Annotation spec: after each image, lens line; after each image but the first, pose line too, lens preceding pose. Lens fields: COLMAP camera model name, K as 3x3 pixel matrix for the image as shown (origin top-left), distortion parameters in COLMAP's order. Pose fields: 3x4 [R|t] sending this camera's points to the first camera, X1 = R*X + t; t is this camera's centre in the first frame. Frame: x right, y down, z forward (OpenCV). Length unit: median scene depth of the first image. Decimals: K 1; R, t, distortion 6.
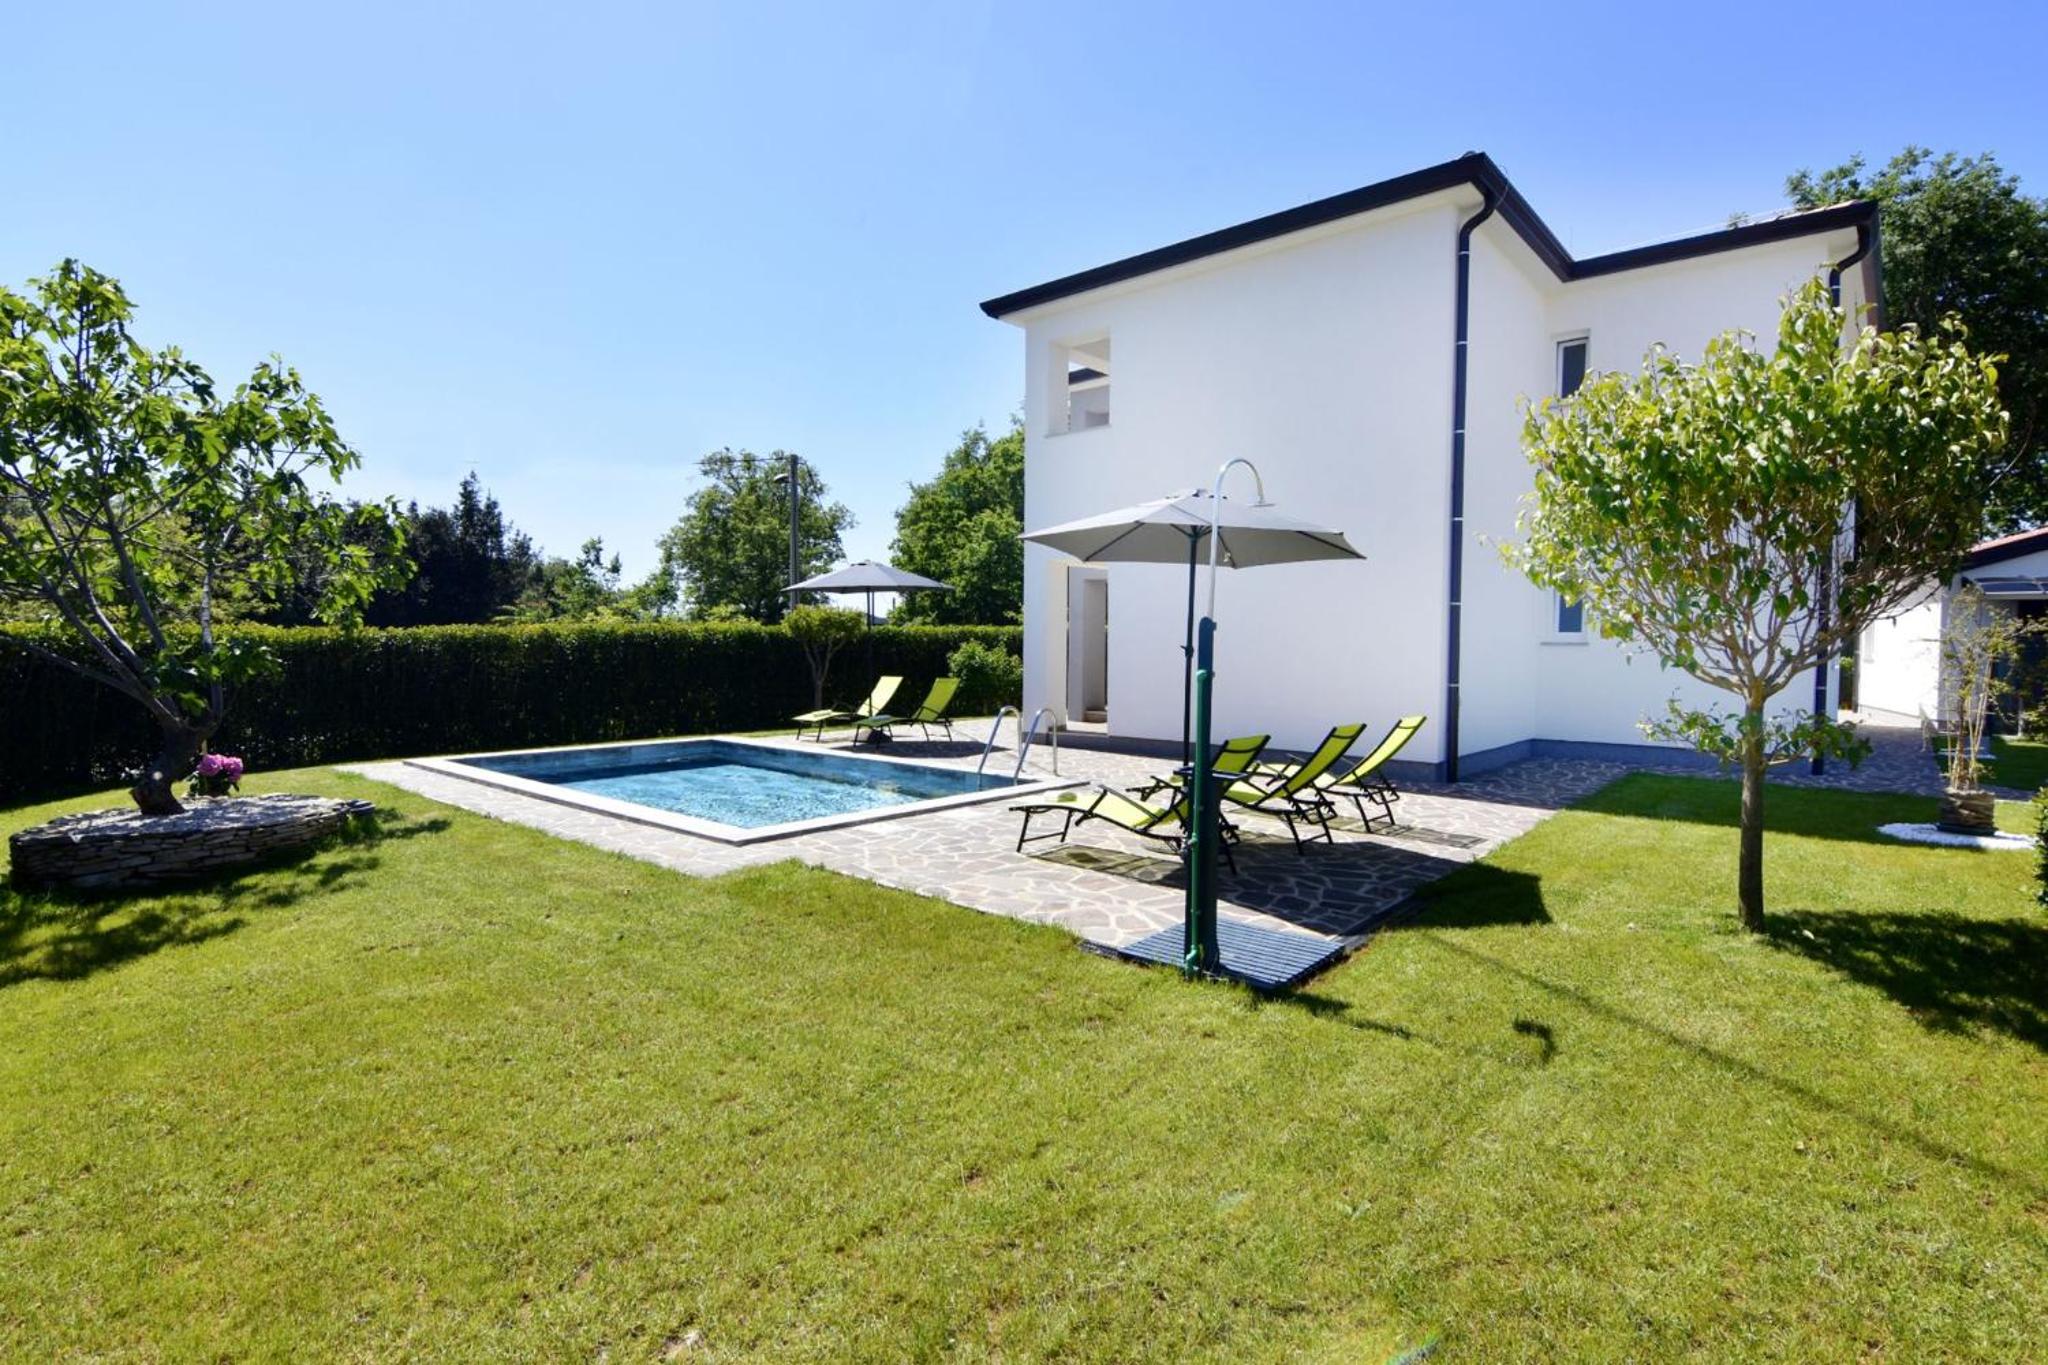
lens RADIAL K [[1006.0, 0, 1024.0], [0, 1006.0, 682.5], [0, 0, 1]] dist [-0.000966, -0.016899]
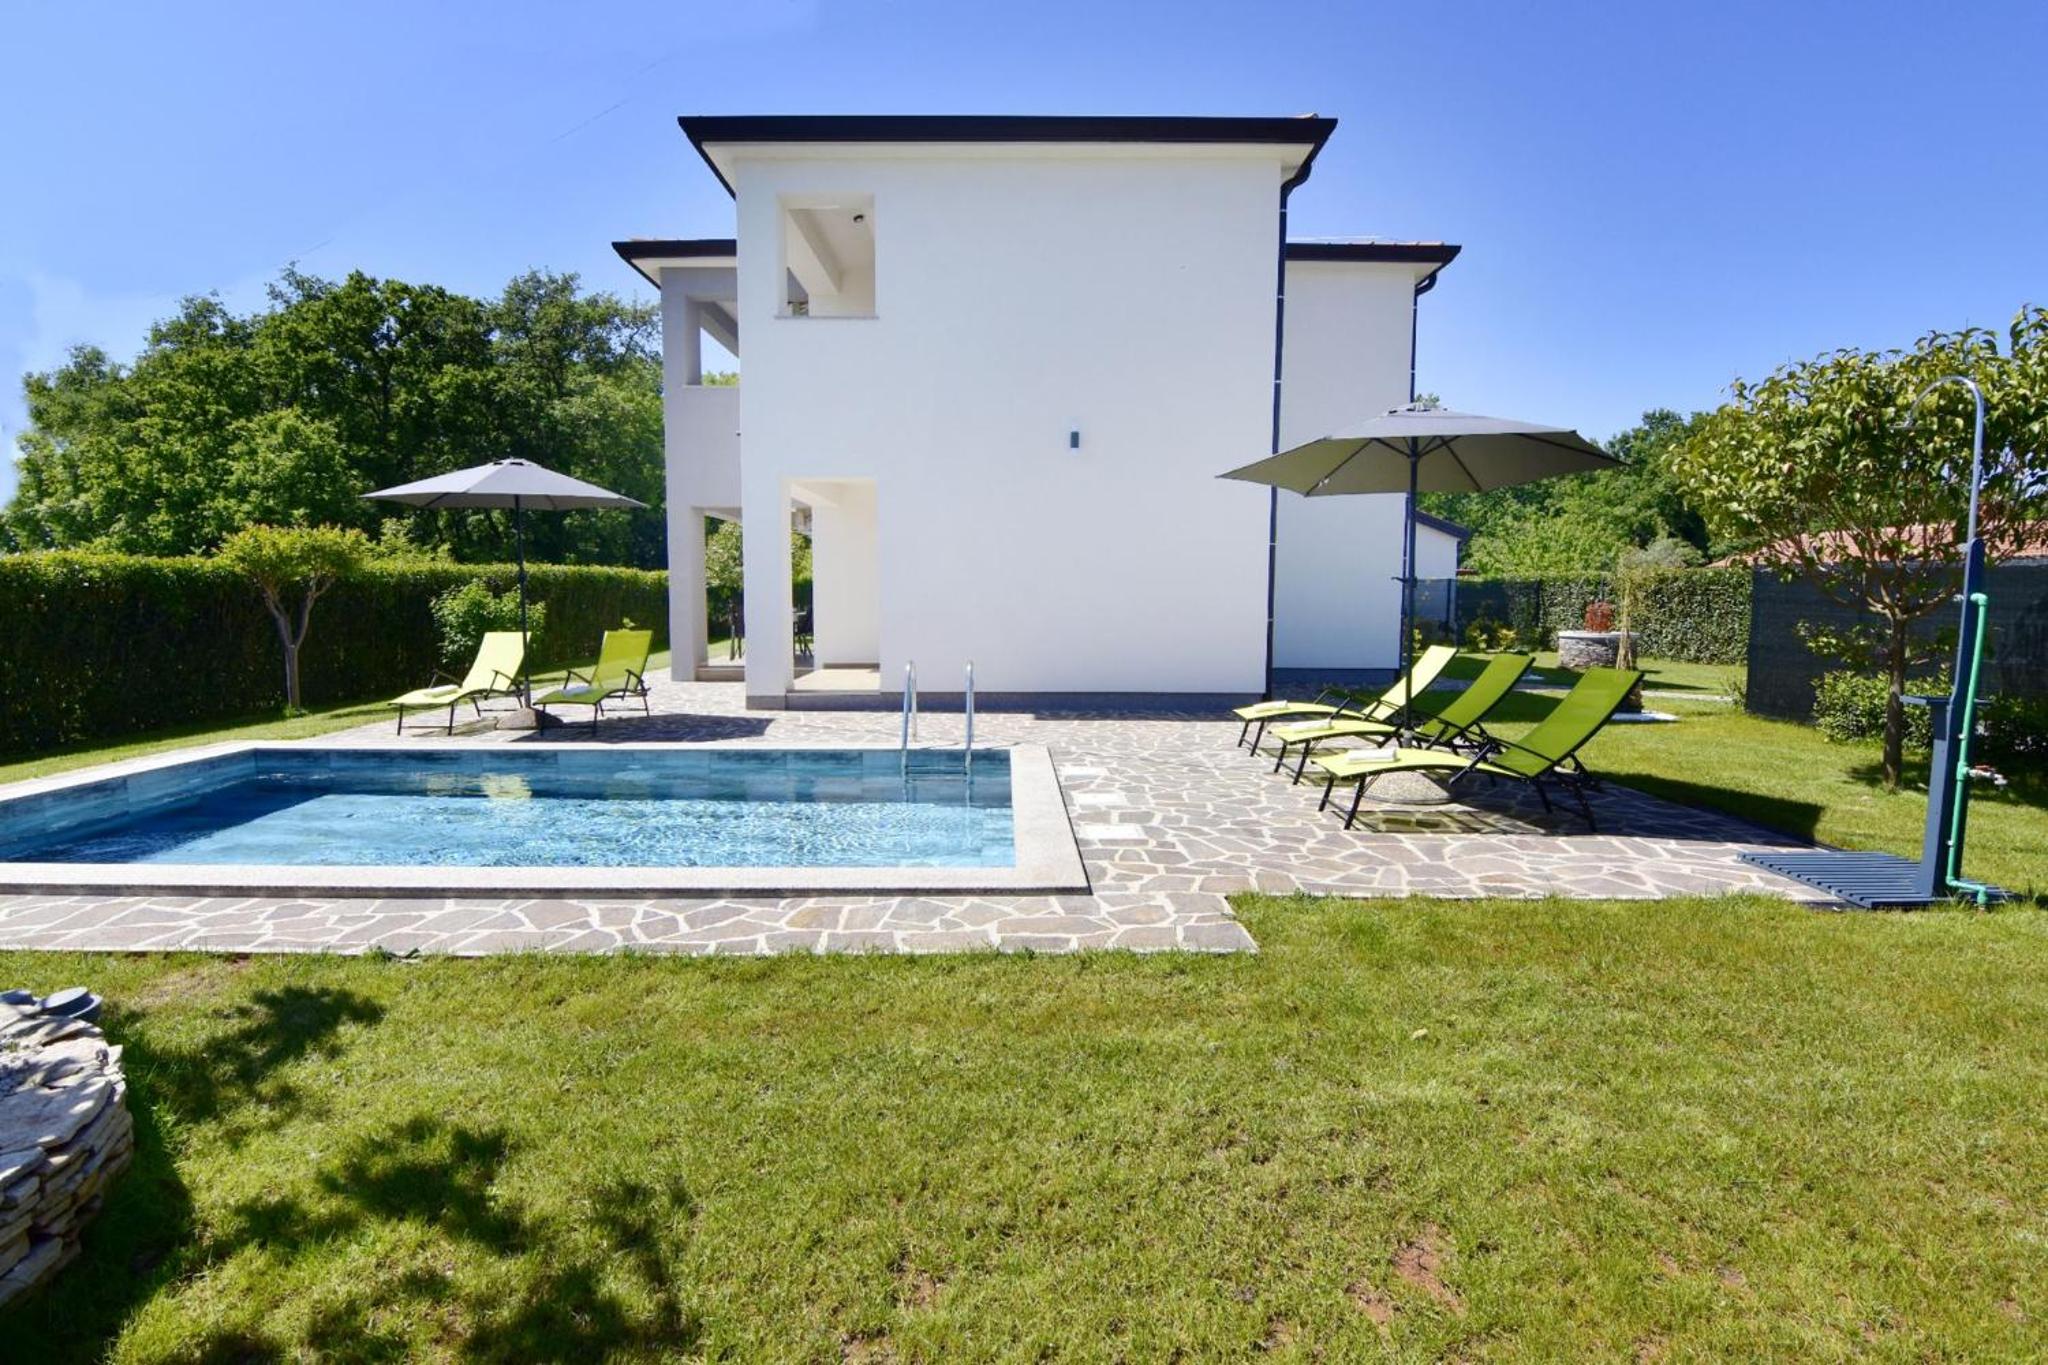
lens RADIAL K [[1006.0, 0, 1024.0], [0, 1006.0, 682.5], [0, 0, 1]] dist [-0.000966, -0.016899]
pose [[0.752480, -0.058304, 0.656029, -0.273360], [0.026468, 0.997946, 0.058333, -0.002033], [-0.658083, -0.026530, 0.752478, 0.210560]]
